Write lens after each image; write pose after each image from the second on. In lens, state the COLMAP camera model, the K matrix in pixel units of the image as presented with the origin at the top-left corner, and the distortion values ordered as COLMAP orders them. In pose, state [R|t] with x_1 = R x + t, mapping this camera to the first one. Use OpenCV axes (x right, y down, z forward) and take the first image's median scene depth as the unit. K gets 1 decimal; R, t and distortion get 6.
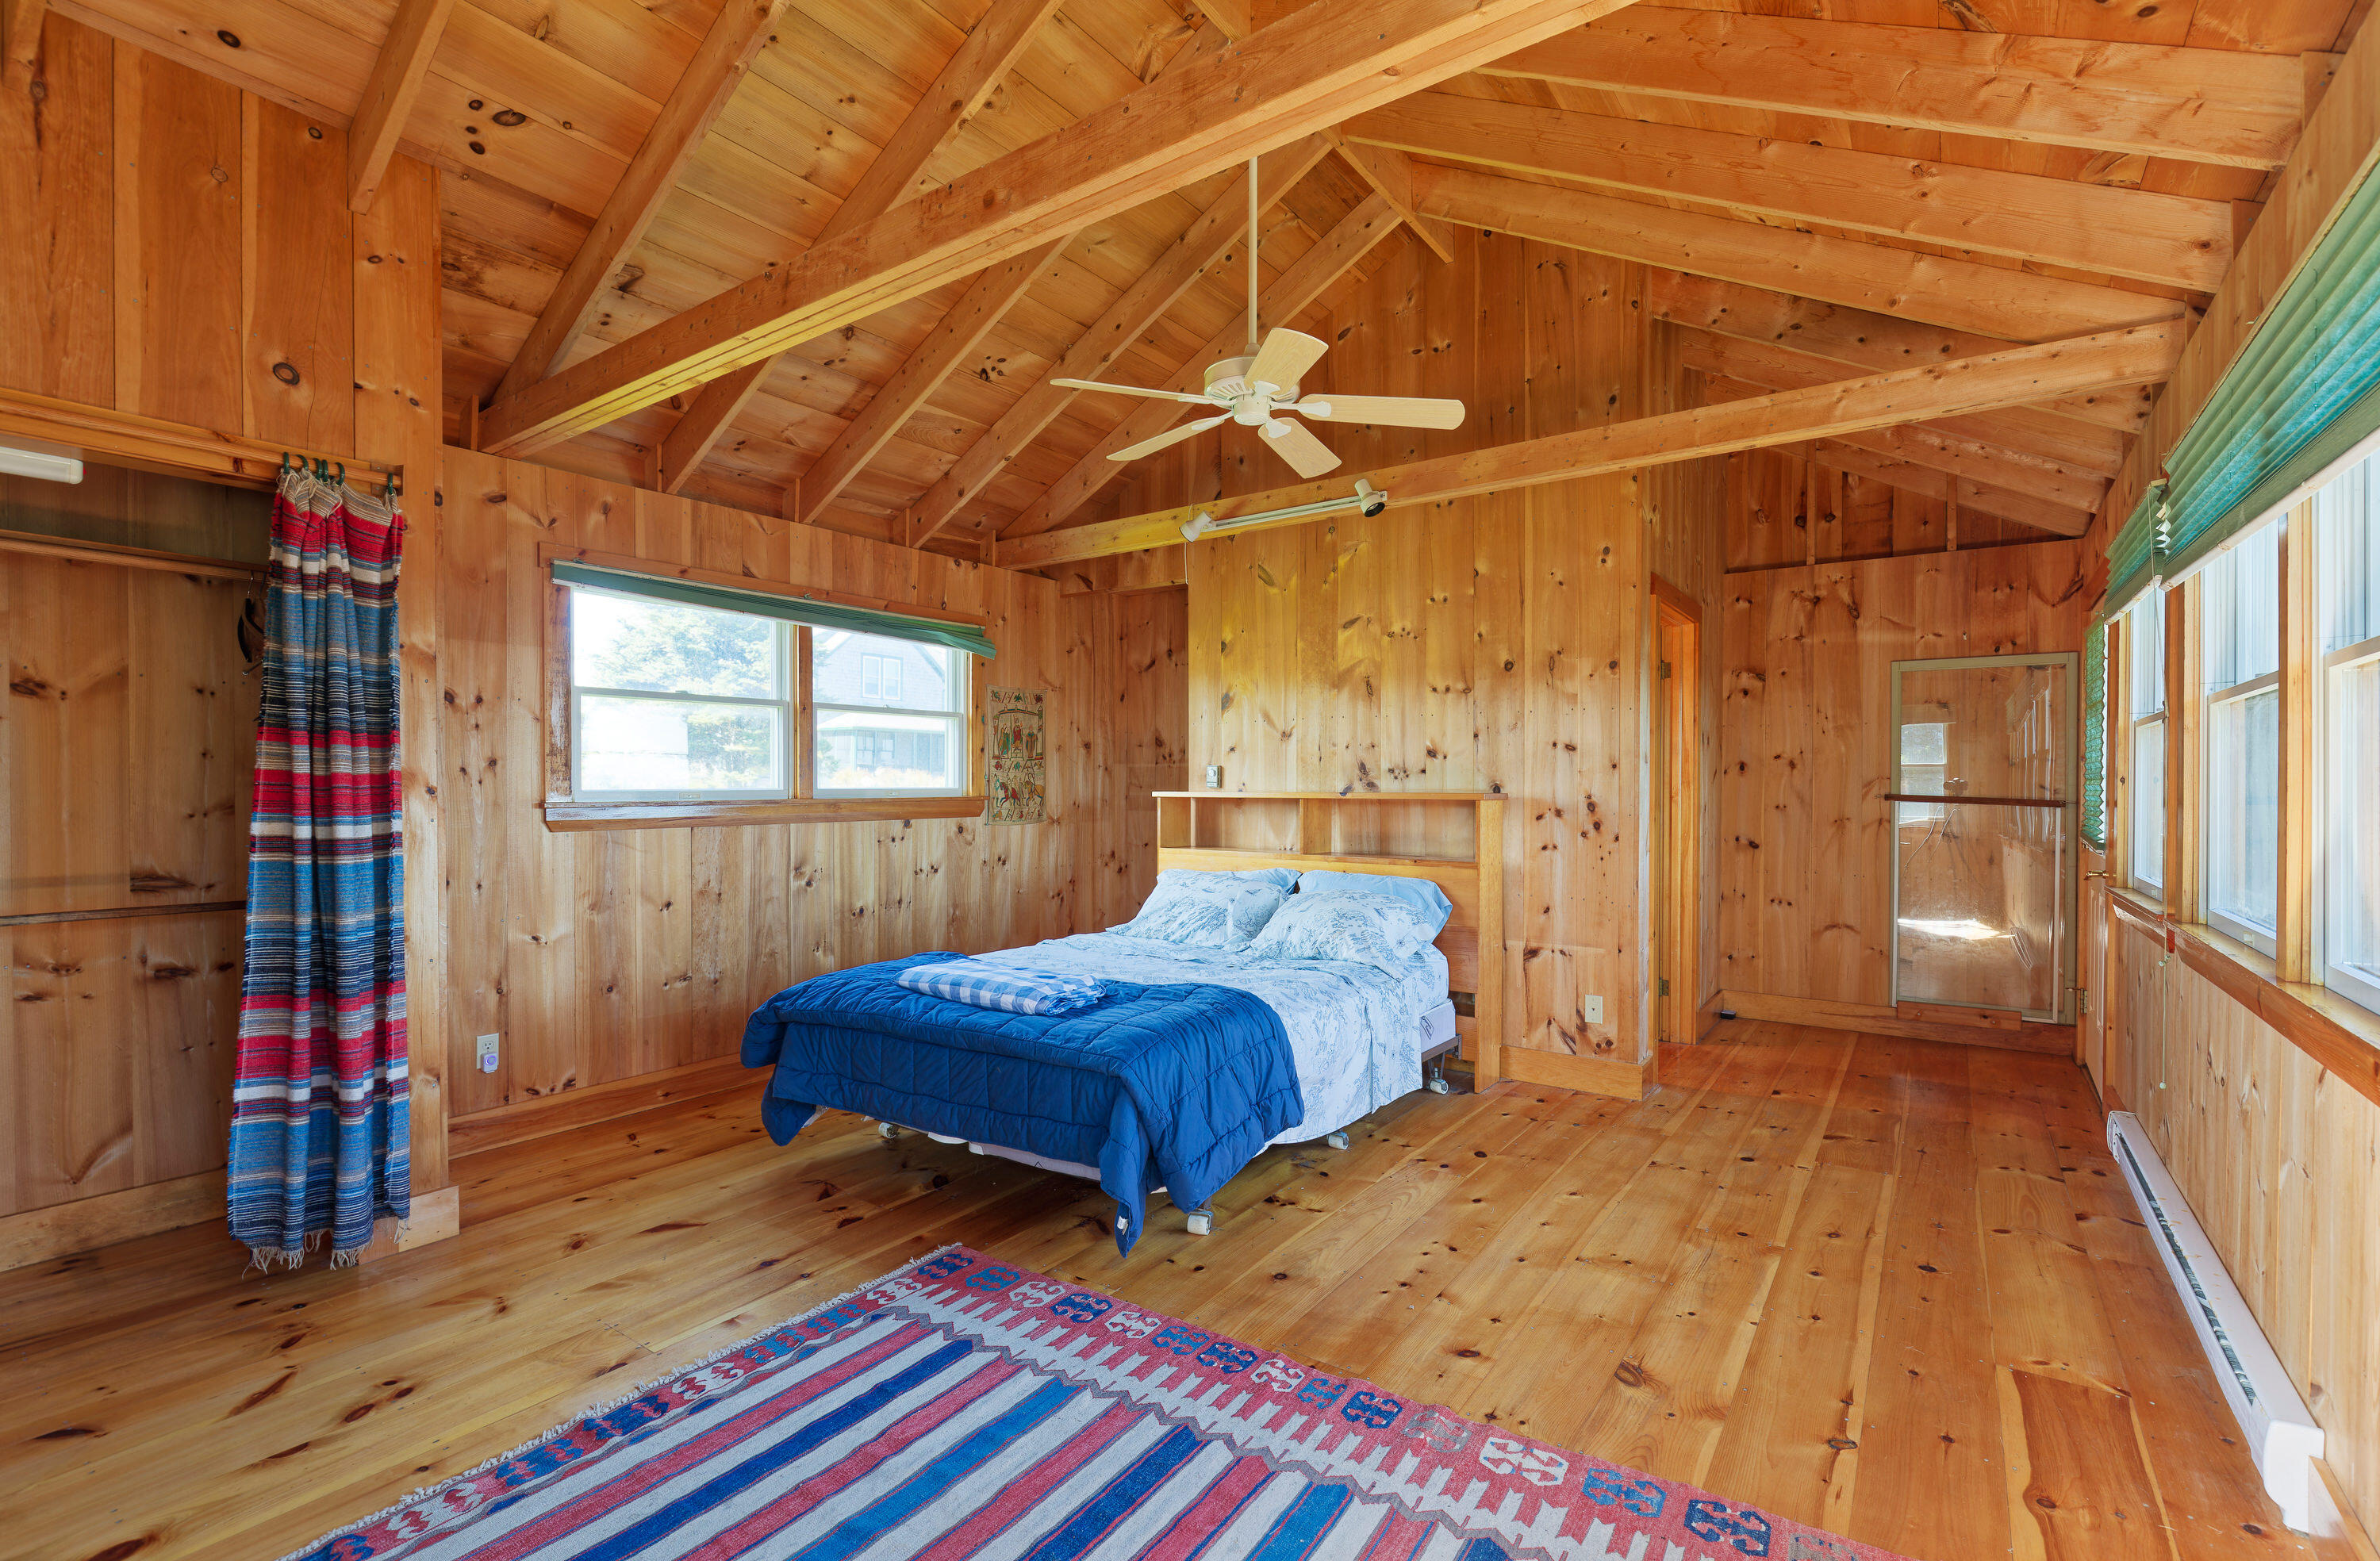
lens RADIAL K [[1060.1, 0, 1190.4], [0, 1060.1, 794.8], [0, 0, 1]] dist [0.000721, 0.001430]
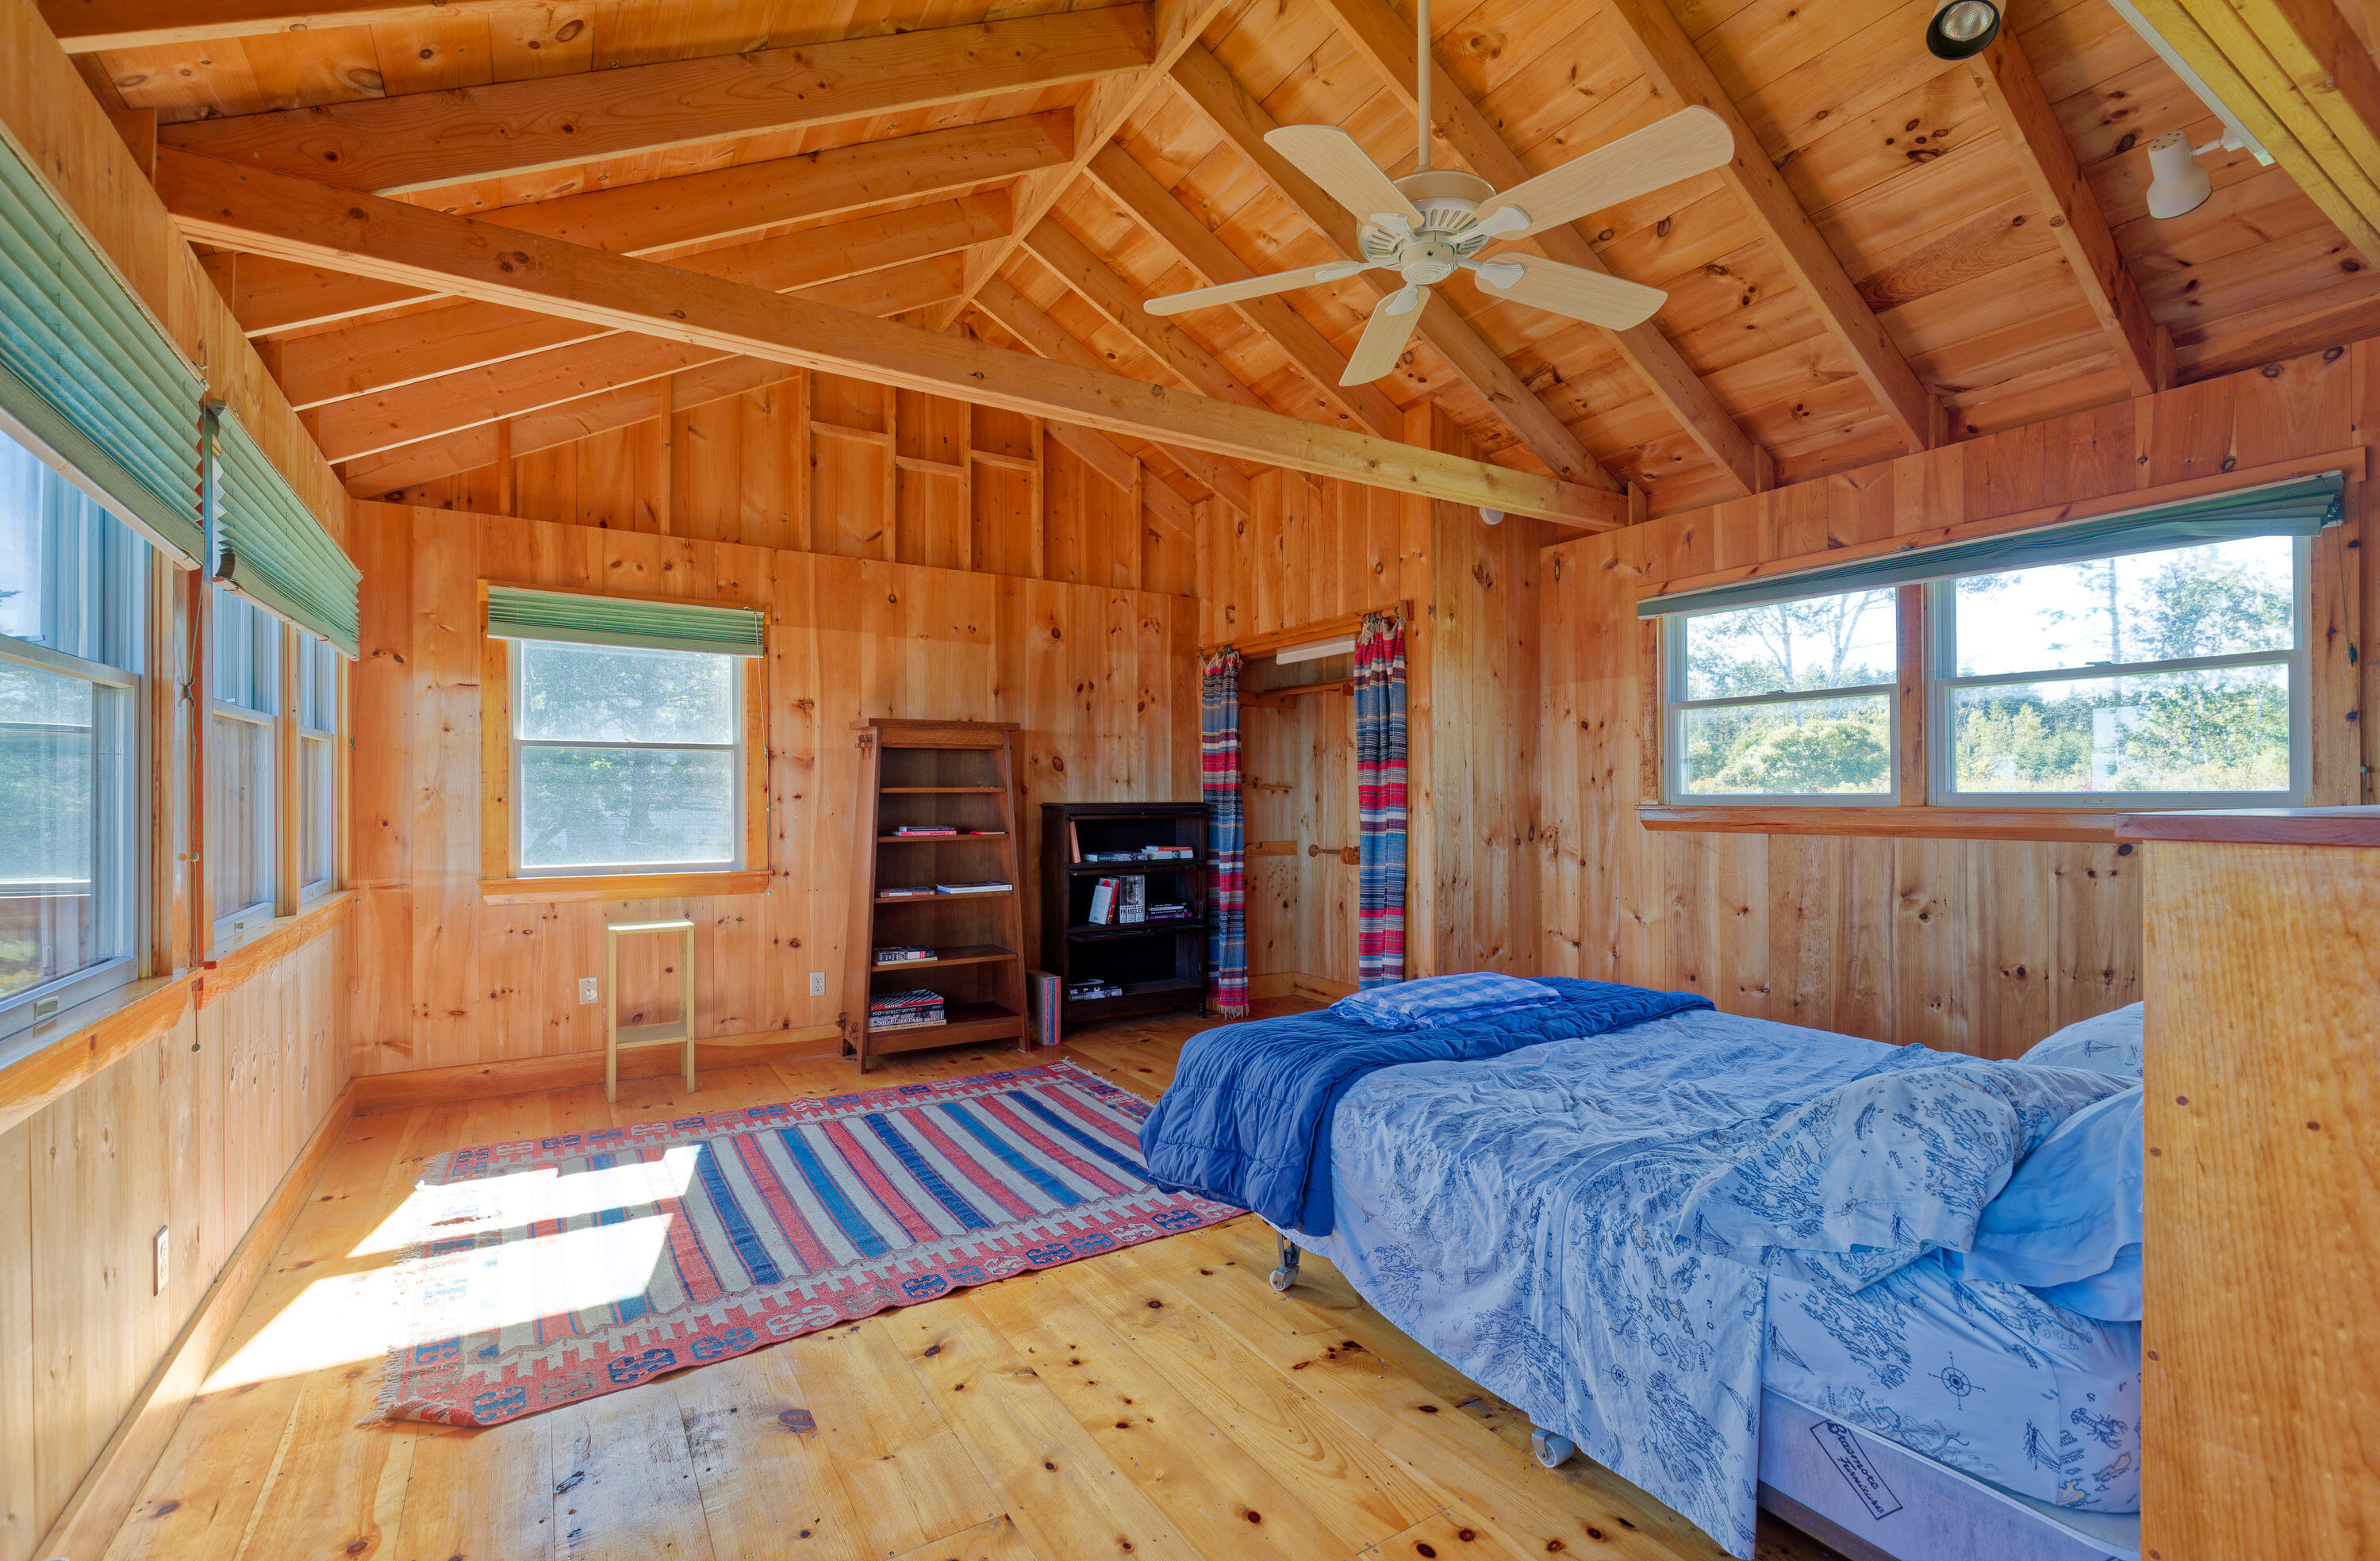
lens RADIAL K [[1060.1, 0, 1197.2], [0, 1060.1, 783.2], [0, 0, 1]] dist [0.000721, 0.001430]
pose [[-0.384632, -0.008793, -0.923028, 0.693877], [-0.005544, 0.999959, -0.007215, -0.005525], [0.923054, 0.002343, -0.384664, 1.017936]]
